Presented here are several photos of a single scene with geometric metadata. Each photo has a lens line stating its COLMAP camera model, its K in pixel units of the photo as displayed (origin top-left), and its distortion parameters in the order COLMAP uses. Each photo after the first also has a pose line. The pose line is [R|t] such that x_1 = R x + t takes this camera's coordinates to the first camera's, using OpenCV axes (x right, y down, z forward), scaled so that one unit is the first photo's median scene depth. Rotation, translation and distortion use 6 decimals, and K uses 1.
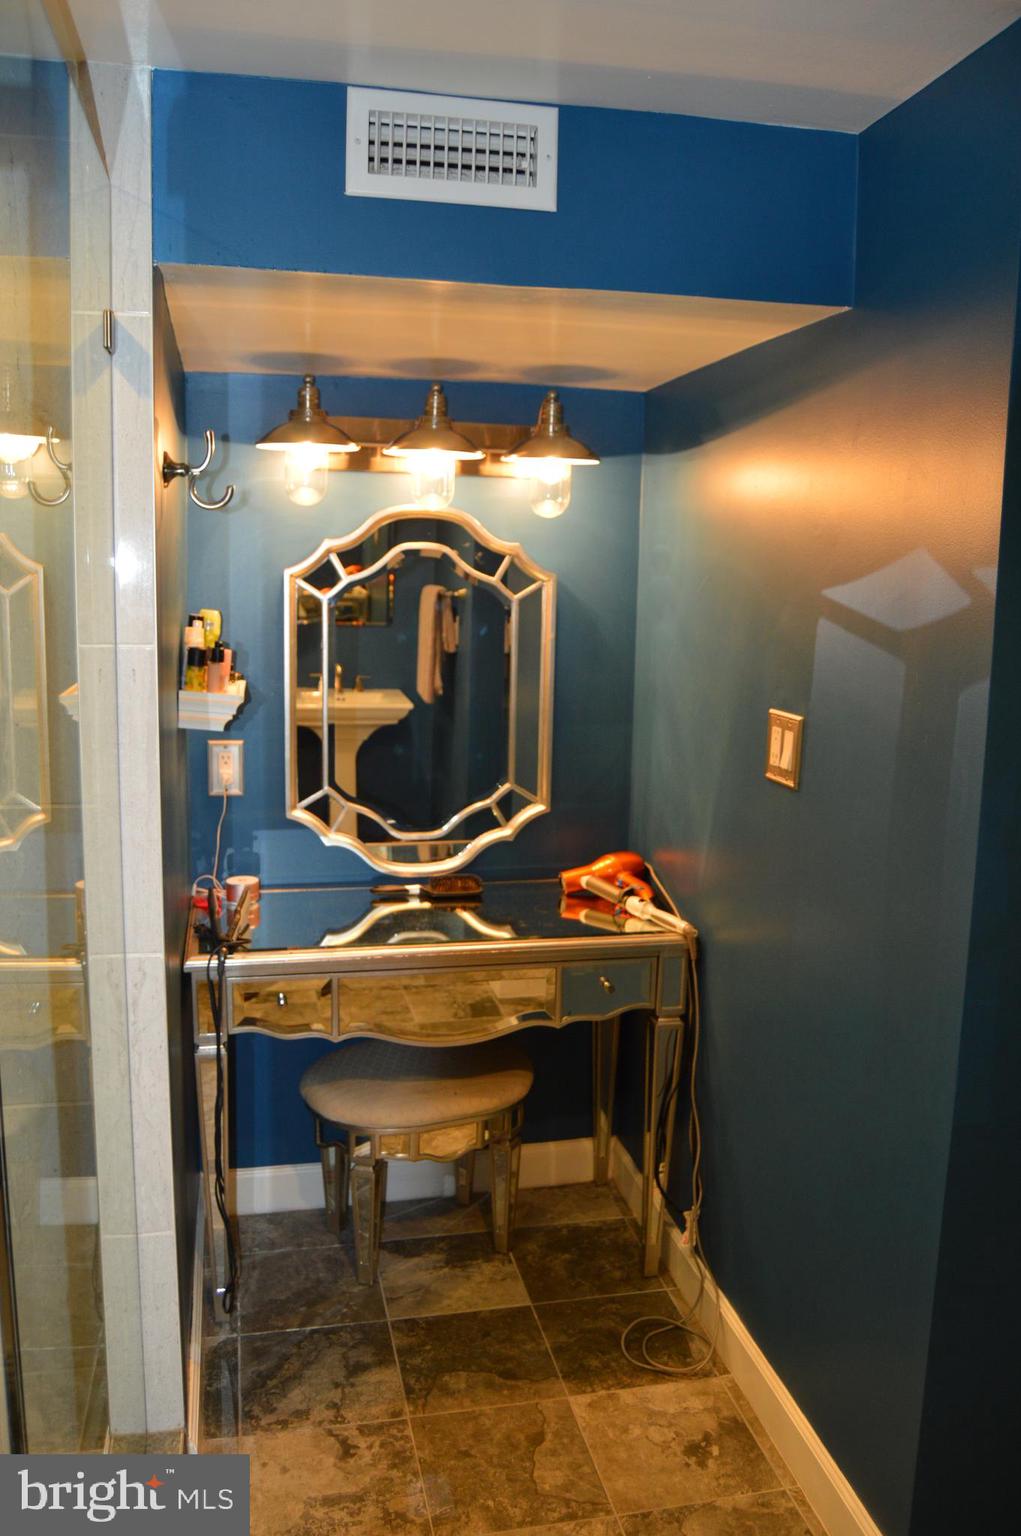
lens RADIAL K [[1218.4, 0, 503.7], [0, 1218.4, 764.8], [0, 0, 1]] dist [-0.084598, 0.003966]
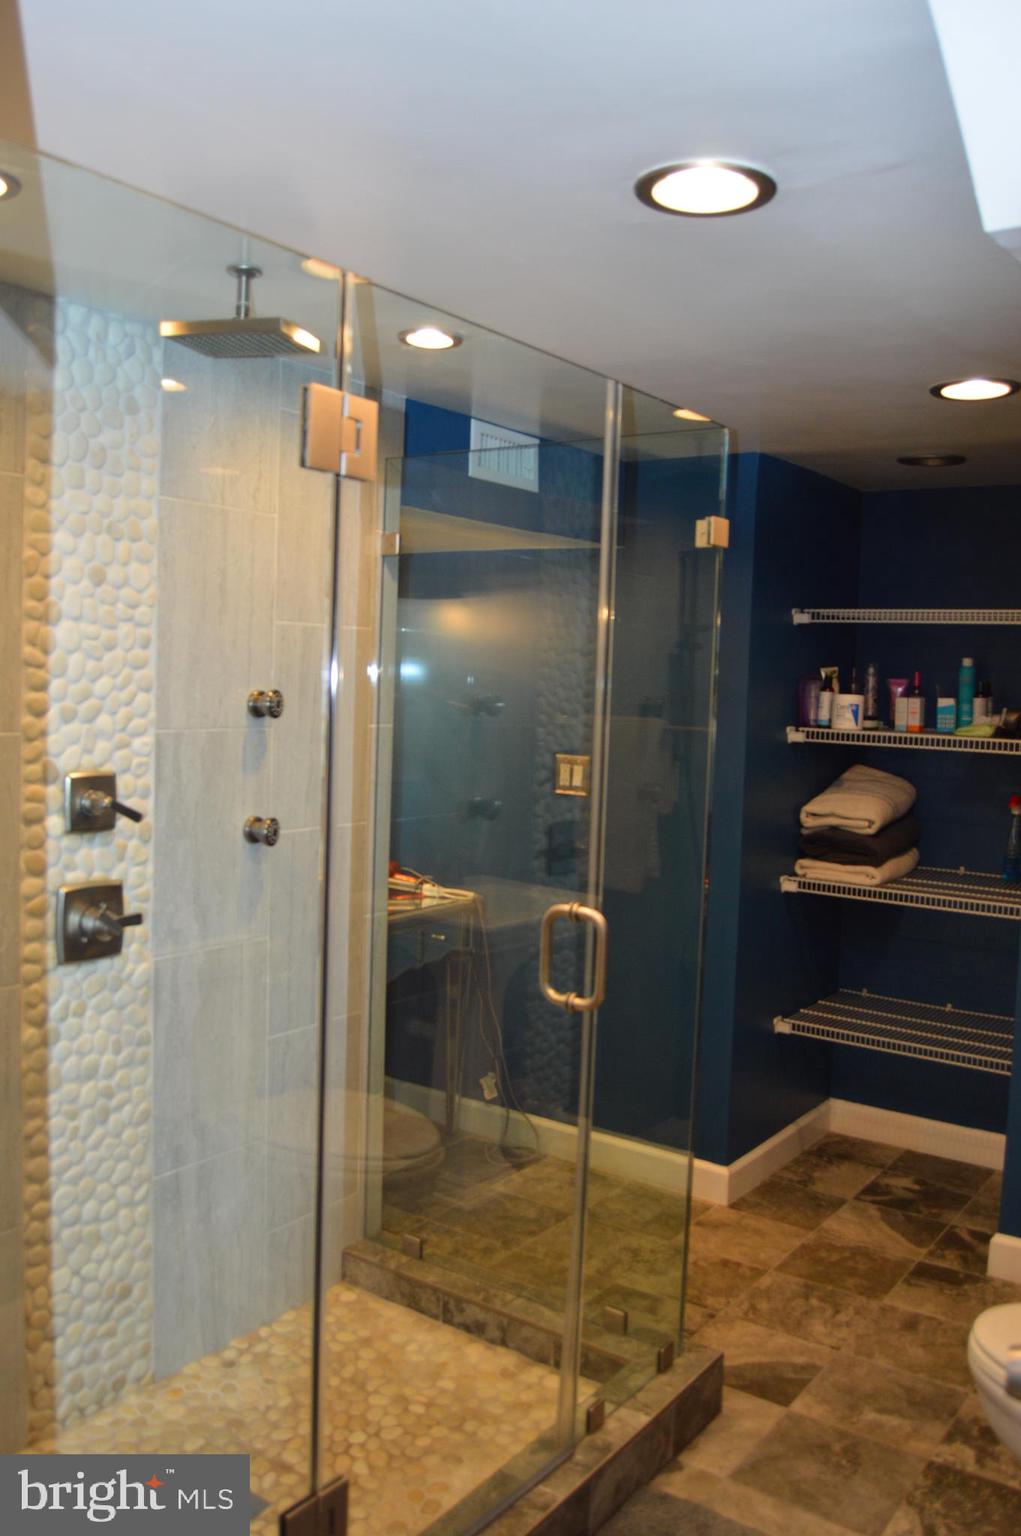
lens RADIAL K [[1269.5, 0, 510.5], [0, 1269.5, 768.0], [0, 0, 1]] dist [-0.070091, 0.002430]
pose [[0.740110, -0.044500, 0.671012, -1.142025], [0.086983, 0.995761, -0.029903, 0.024889], [-0.666837, 0.080498, 0.740843, -0.356991]]
